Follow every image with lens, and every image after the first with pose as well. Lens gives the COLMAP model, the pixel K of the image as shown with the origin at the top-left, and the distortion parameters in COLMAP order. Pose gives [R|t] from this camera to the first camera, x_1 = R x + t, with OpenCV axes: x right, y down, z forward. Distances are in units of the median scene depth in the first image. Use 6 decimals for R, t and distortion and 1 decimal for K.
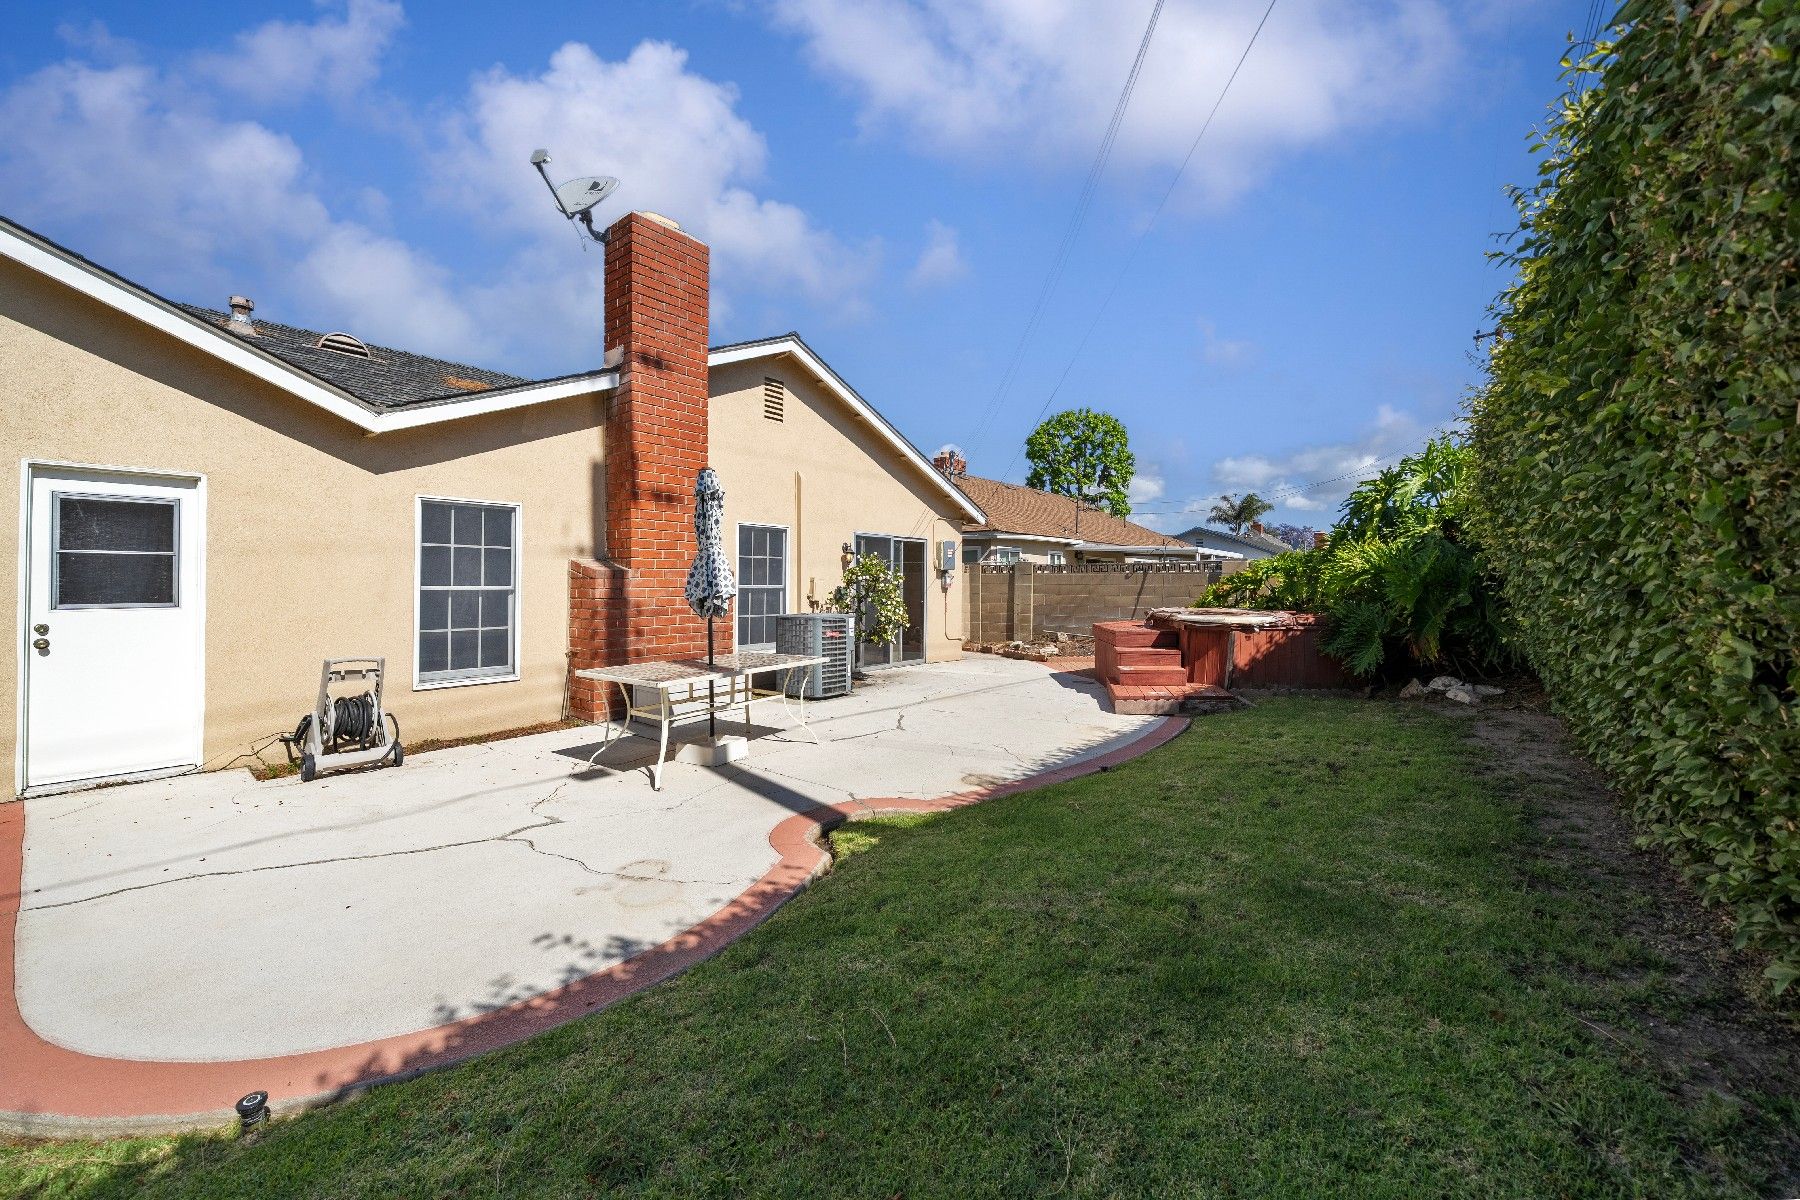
lens RADIAL K [[681.4, 0, 901.8], [0, 681.4, 587.7], [0, 0, 1]] dist [0.011686, 0.000004]
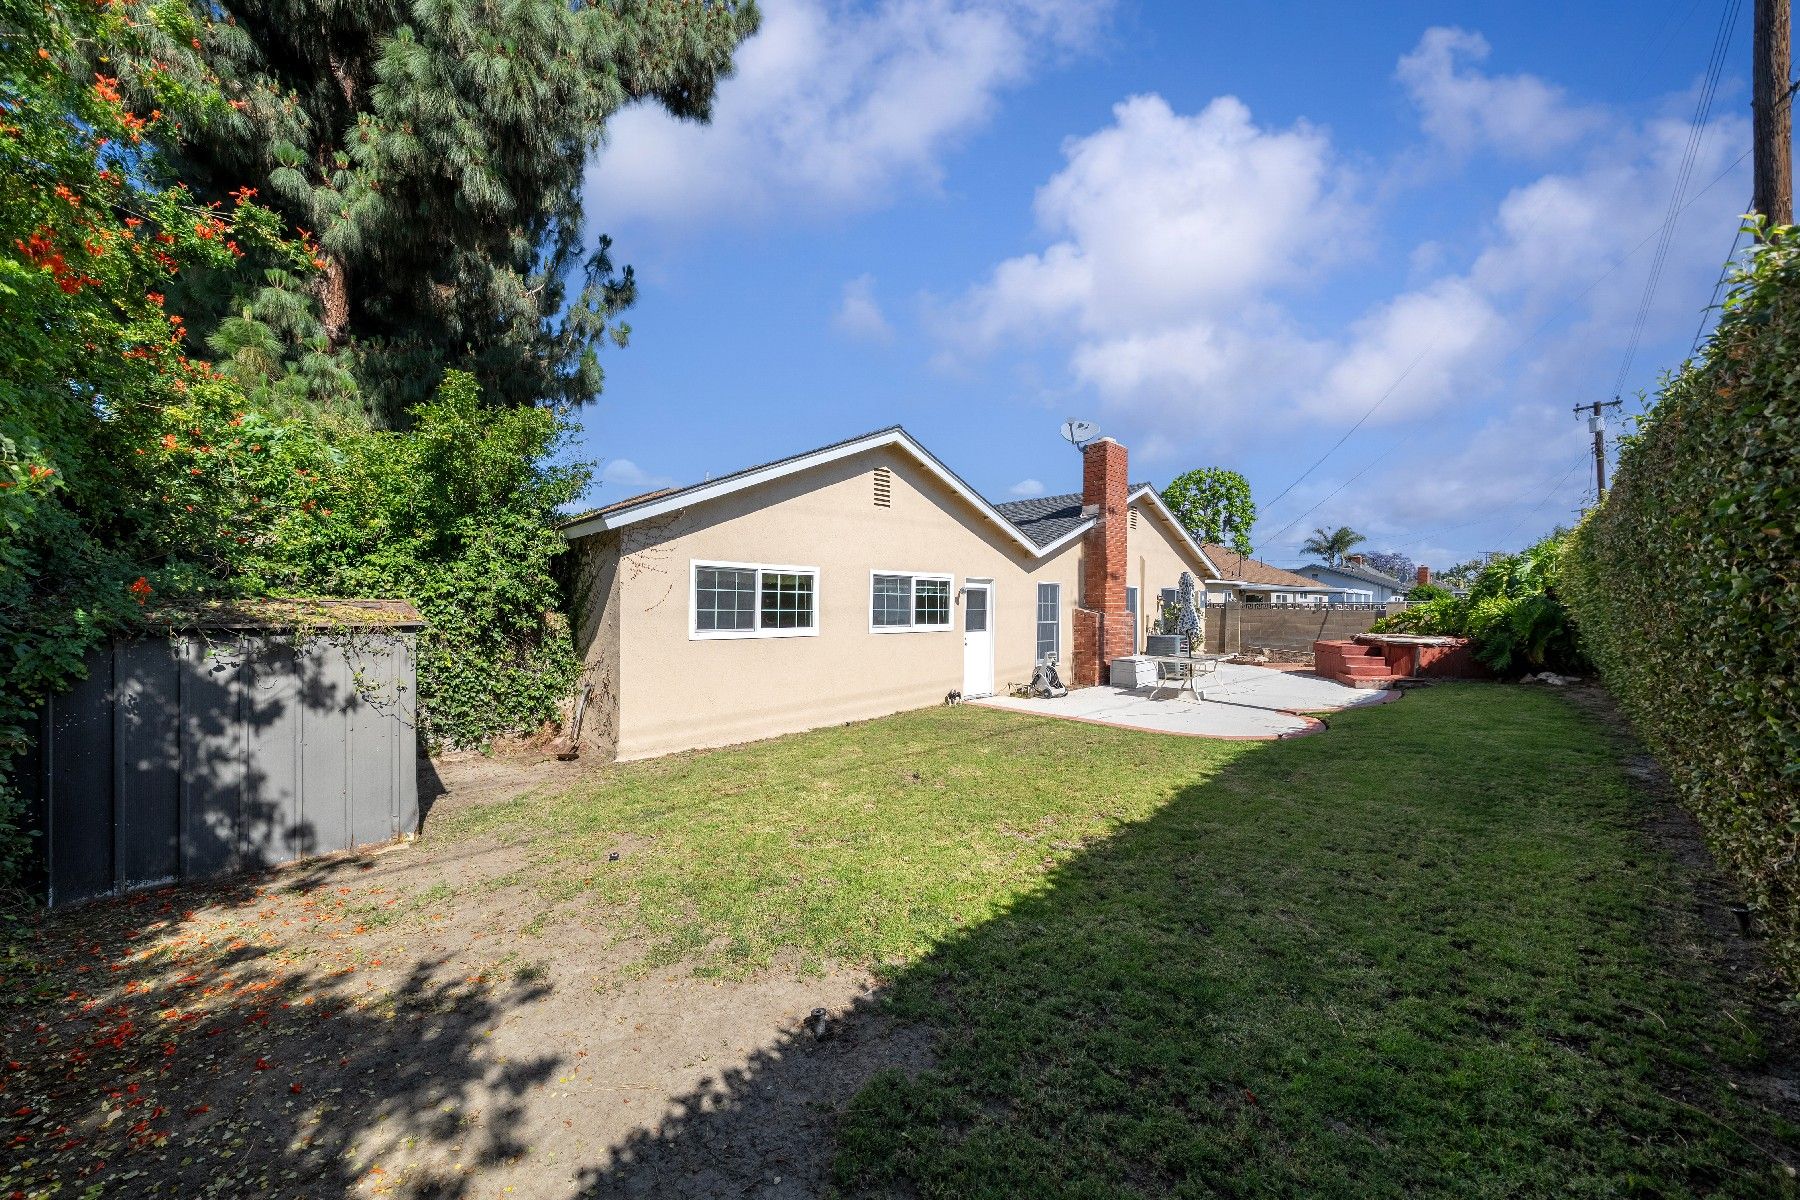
lens RADIAL K [[616.2, 0, 897.3], [0, 616.2, 612.7], [0, 0, 1]] dist [0.000002, -0.000102]
pose [[0.990285, 0.006746, -0.138886, -0.681072], [-0.005855, 0.999960, 0.006825, -0.032239], [0.138926, -0.005946, 0.990285, -0.847453]]
